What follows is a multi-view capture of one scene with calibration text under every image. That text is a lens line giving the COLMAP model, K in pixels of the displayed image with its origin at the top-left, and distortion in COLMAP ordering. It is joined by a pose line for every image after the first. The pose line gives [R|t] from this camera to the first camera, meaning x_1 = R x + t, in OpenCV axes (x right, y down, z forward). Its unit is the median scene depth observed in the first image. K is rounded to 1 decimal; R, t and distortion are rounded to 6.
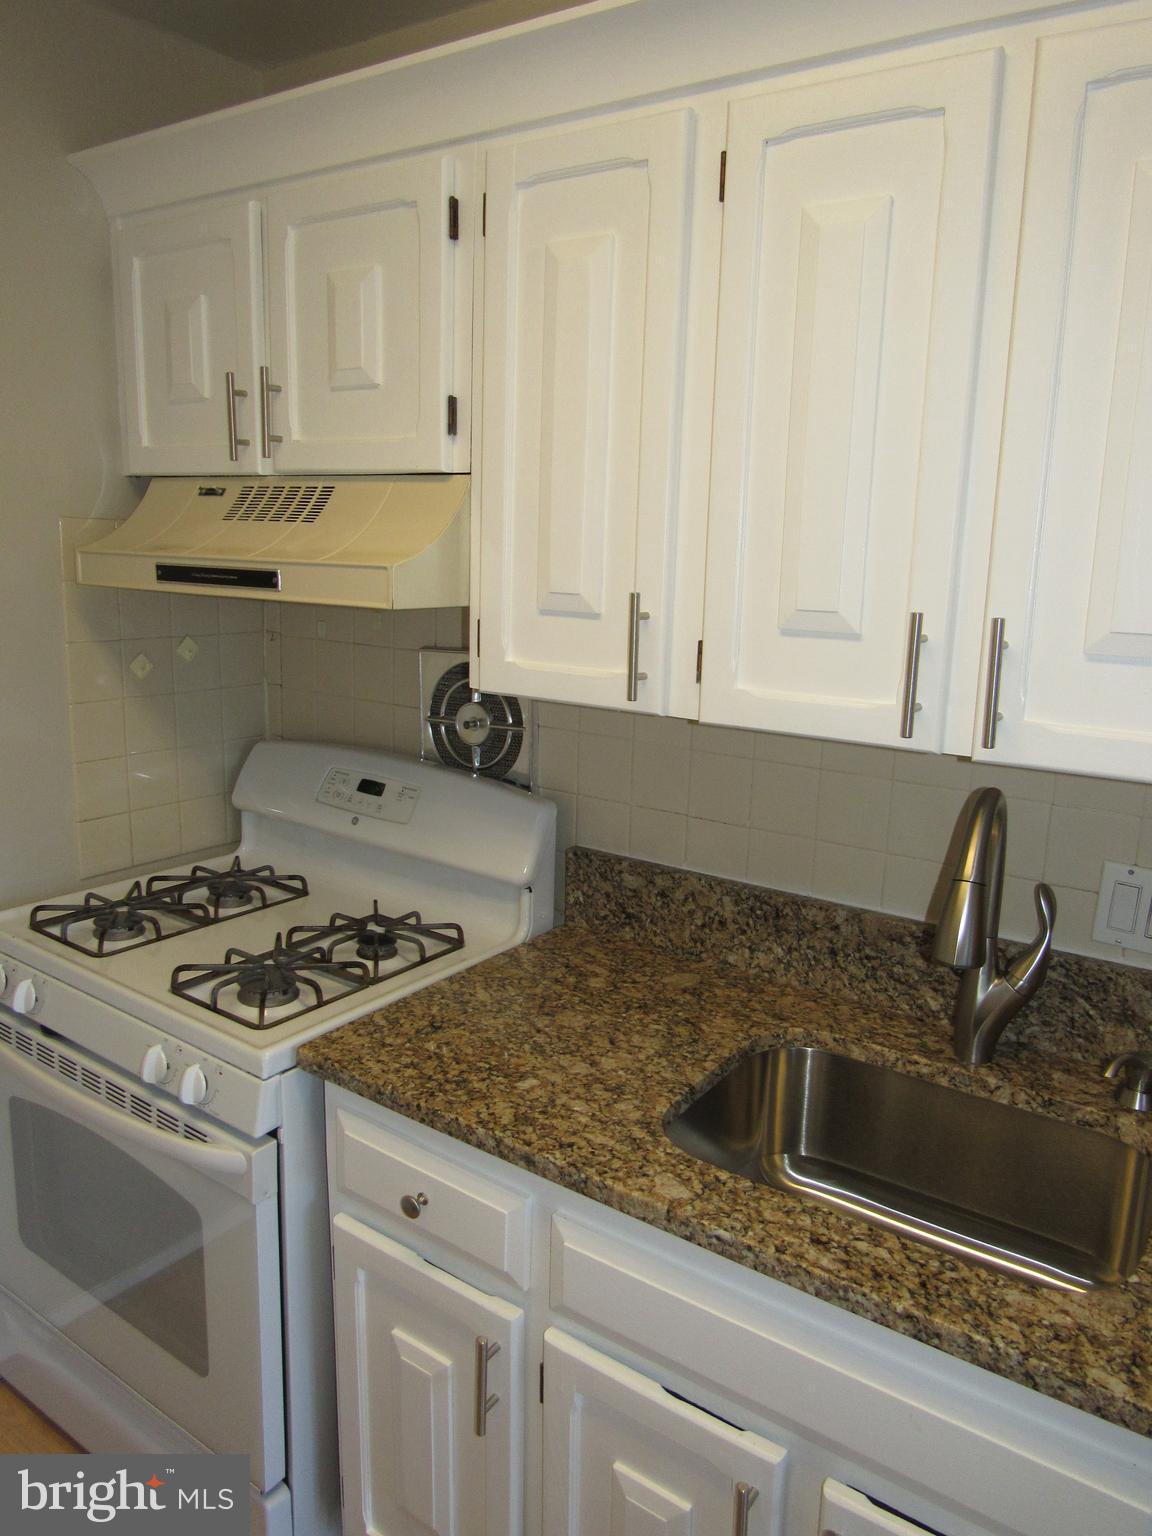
lens RADIAL K [[1080.9, 0, 576.0], [0, 1080.9, 768.0], [0, 0, 1]] dist [-0.044294, 0.008249]
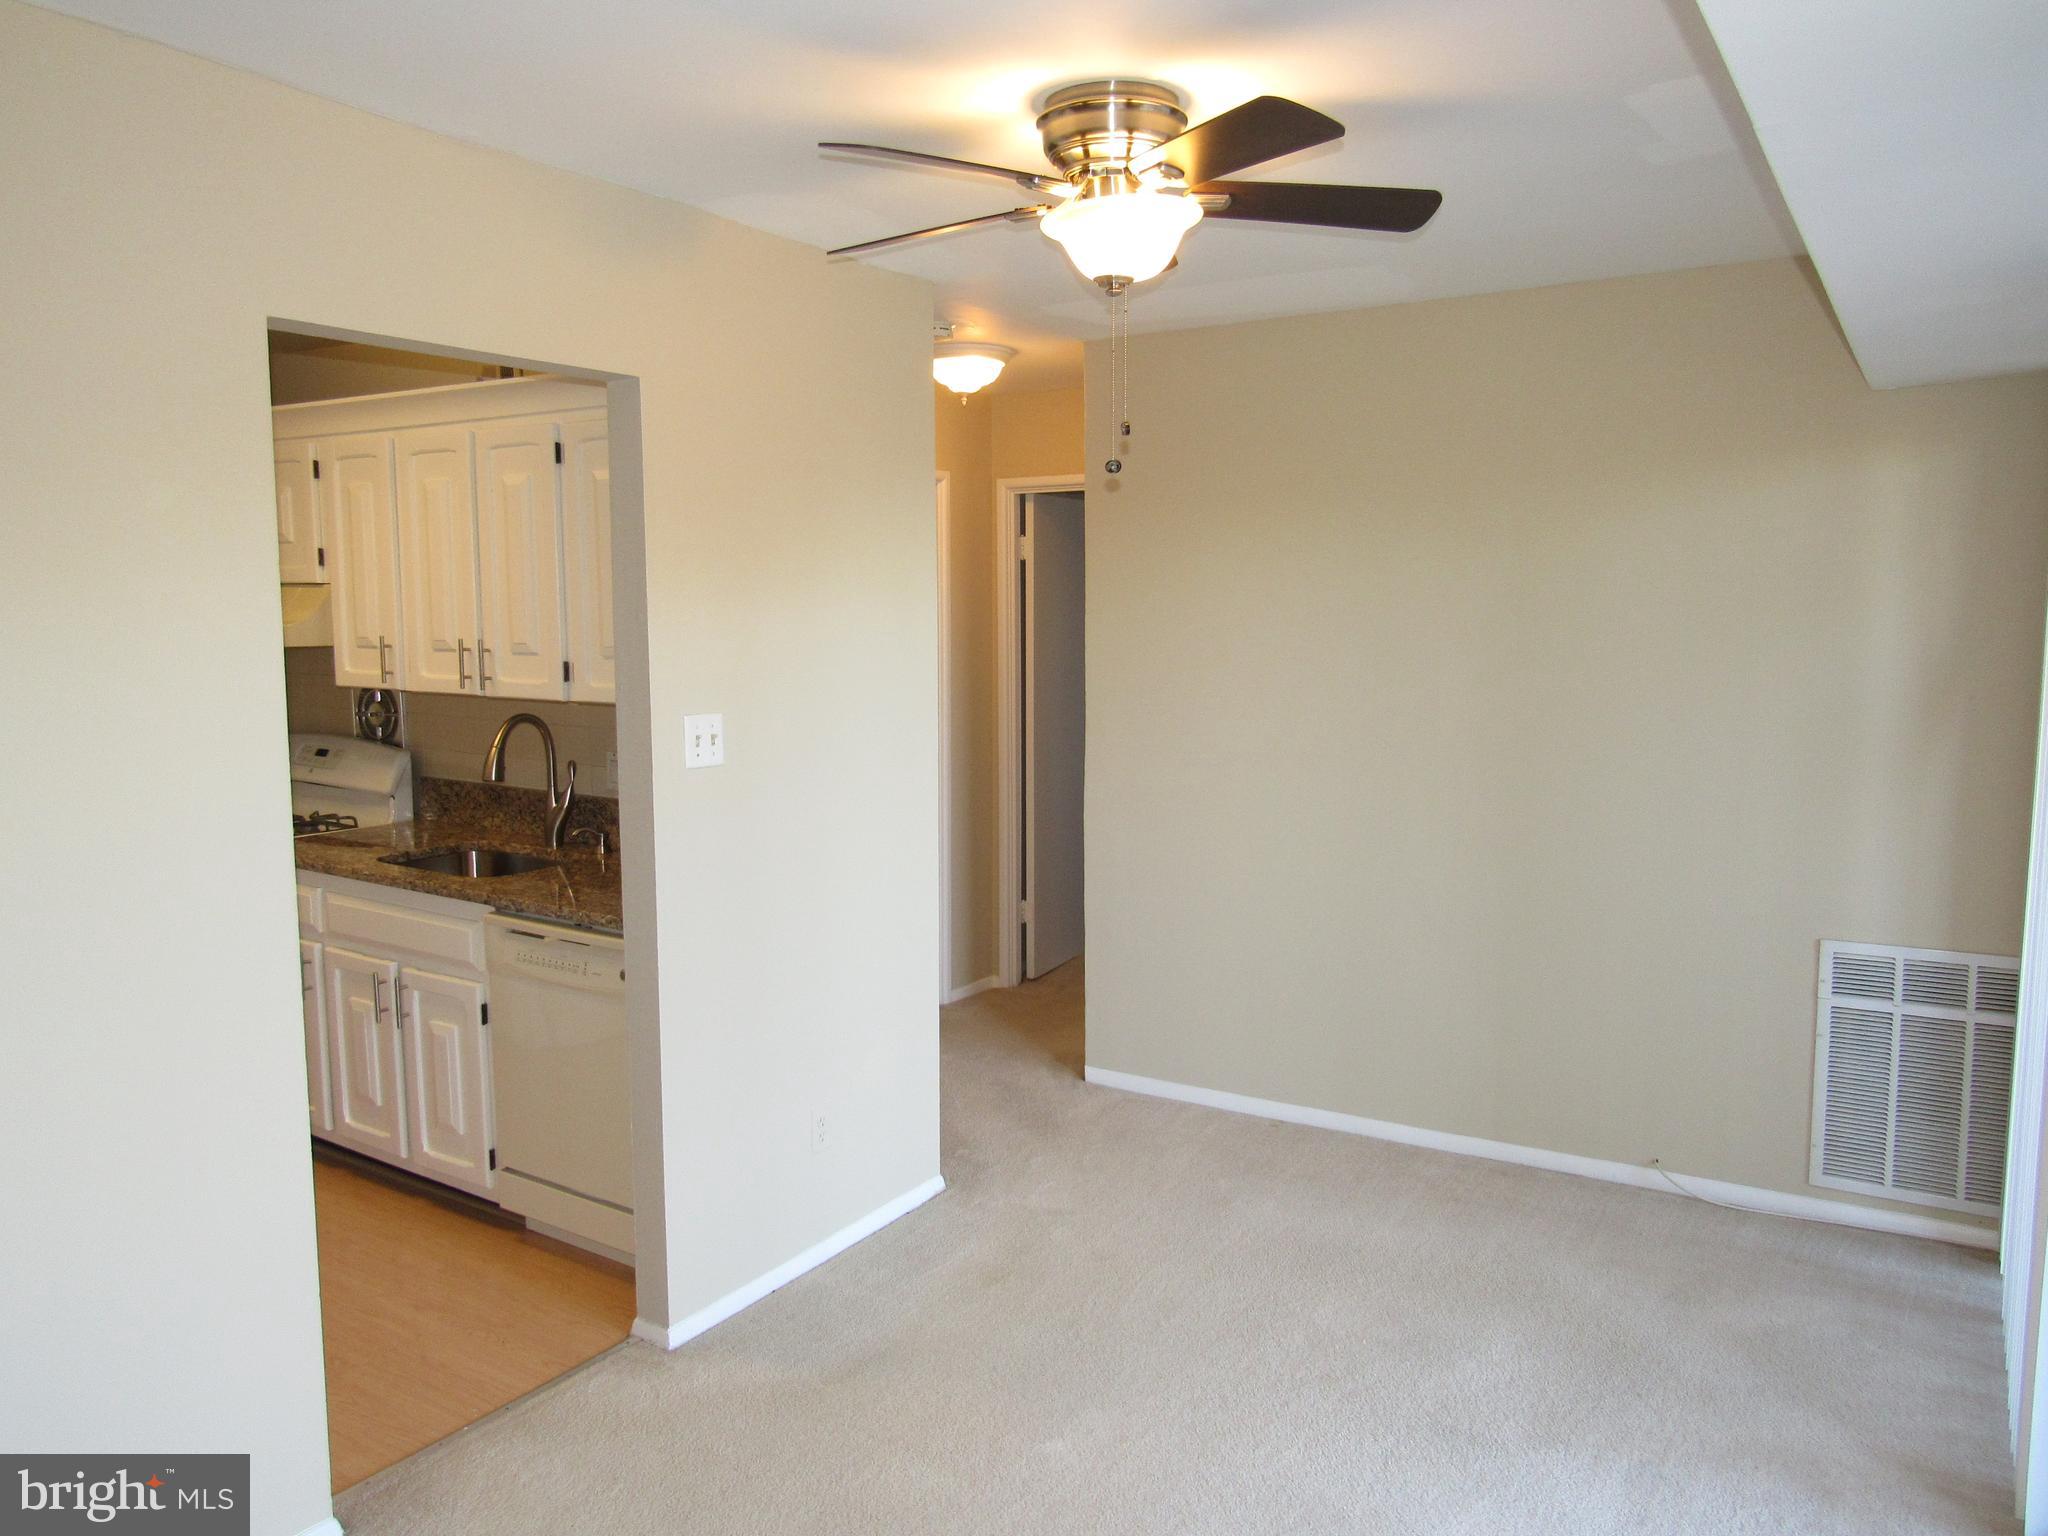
lens RADIAL K [[1451.4, 0, 1021.8], [0, 1451.4, 773.3], [0, 0, 1]] dist [-0.022393, -0.000624]
pose [[0.998786, -0.029197, 0.039667, 1.096017], [0.032434, 0.995974, -0.083568, 0.364779], [-0.037068, 0.084754, 0.995712, -1.776841]]
